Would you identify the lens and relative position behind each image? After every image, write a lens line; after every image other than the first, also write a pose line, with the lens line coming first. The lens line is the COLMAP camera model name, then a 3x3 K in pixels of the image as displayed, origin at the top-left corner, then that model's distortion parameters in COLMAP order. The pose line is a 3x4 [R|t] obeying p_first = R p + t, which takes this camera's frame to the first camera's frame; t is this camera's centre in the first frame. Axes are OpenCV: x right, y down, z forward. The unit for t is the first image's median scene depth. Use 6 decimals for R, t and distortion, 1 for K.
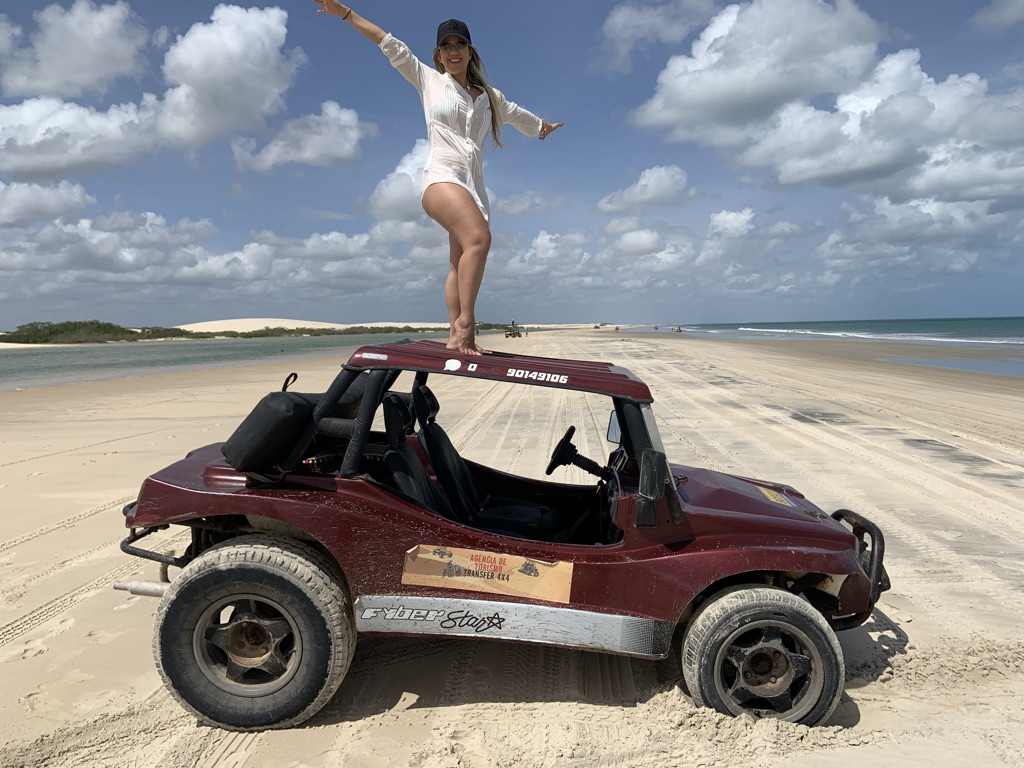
lens RADIAL K [[819.5, 0, 518.3], [0, 819.5, 375.8], [0, 0, 1]] dist [0.139288, -0.179362]
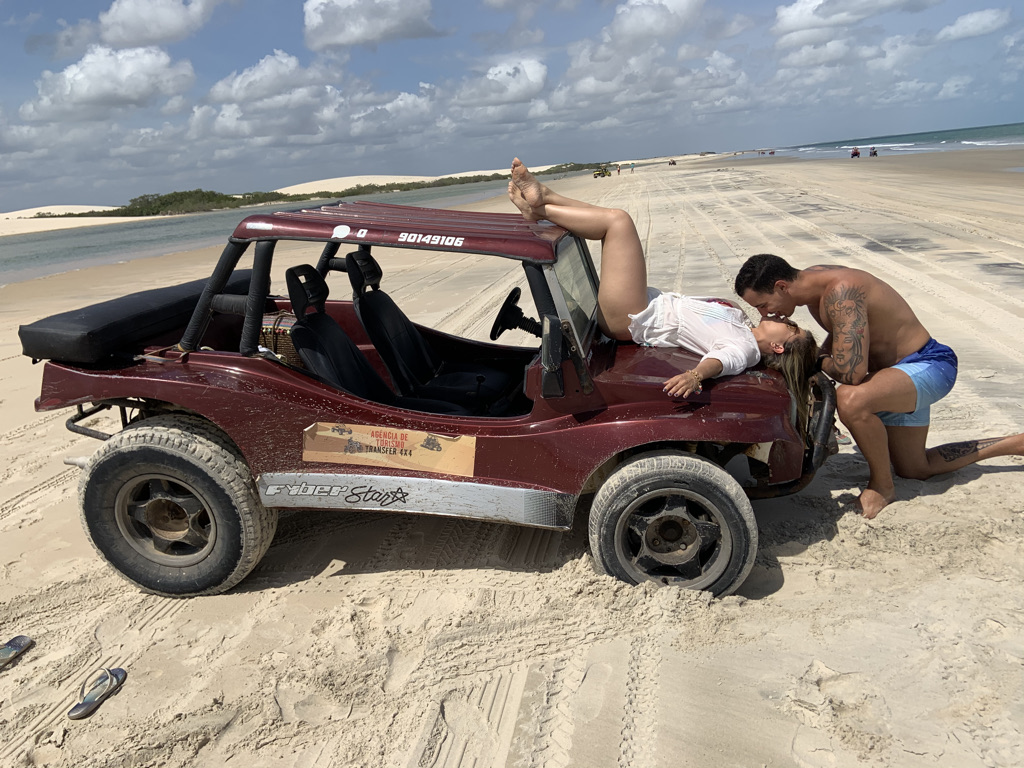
lens RADIAL K [[819.5, 0, 502.1], [0, 819.5, 378.1], [0, 0, 1]] dist [0.139288, -0.179362]
pose [[0.987979, -0.039722, -0.149395, 0.245853], [0.067061, 0.980883, 0.182680, -0.010649], [0.139283, -0.190503, 0.971756, 0.092097]]
